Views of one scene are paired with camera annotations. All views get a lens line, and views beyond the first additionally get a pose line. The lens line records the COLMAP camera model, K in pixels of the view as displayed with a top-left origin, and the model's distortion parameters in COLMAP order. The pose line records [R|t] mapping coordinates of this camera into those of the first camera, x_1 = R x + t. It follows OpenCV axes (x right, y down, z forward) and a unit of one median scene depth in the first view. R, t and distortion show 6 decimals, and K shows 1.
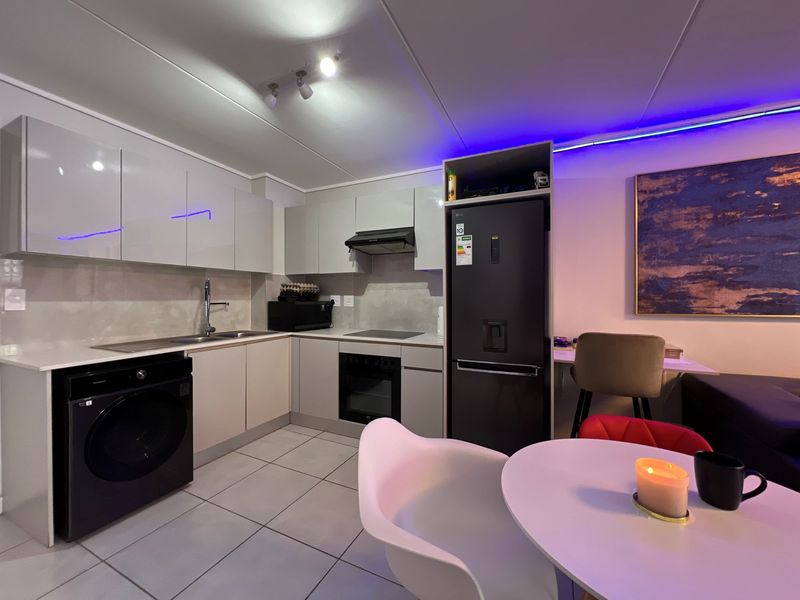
lens RADIAL K [[319.7, 0, 397.8], [0, 319.7, 298.1], [0, 0, 1]] dist [-0.005497, 0.000508]
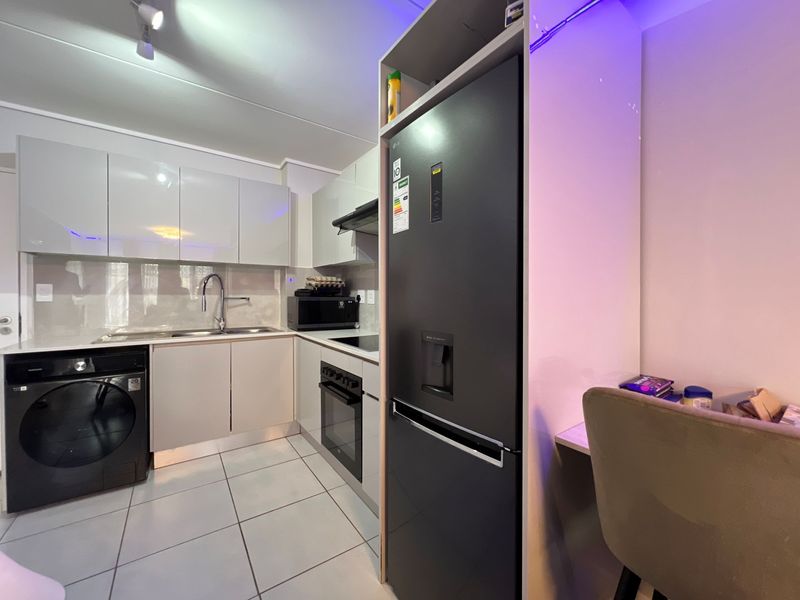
lens RADIAL K [[319.7, 0, 398.6], [0, 319.7, 298.2], [0, 0, 1]] dist [-0.005497, 0.000508]
pose [[0.872222, 0.007587, -0.489051, 0.466226], [-0.004162, 0.999959, 0.008090, 0.009005], [0.489092, -0.005021, 0.872217, 0.492362]]
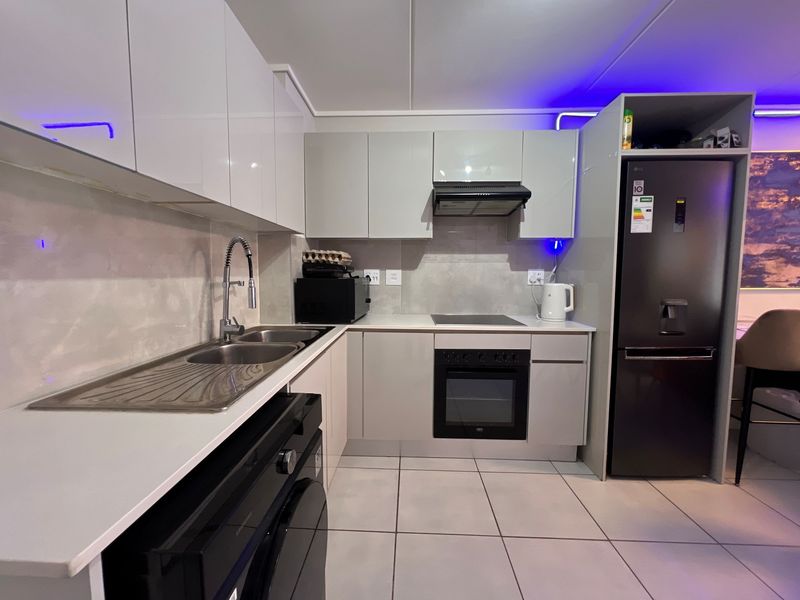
lens RADIAL K [[319.7, 0, 396.6], [0, 319.7, 297.5], [0, 0, 1]] dist [-0.005497, 0.000508]
pose [[0.918996, -0.029226, 0.393181, -0.671444], [-0.000109, 0.997230, 0.074382, 0.001528], [-0.394266, -0.068399, 0.916448, 0.475131]]
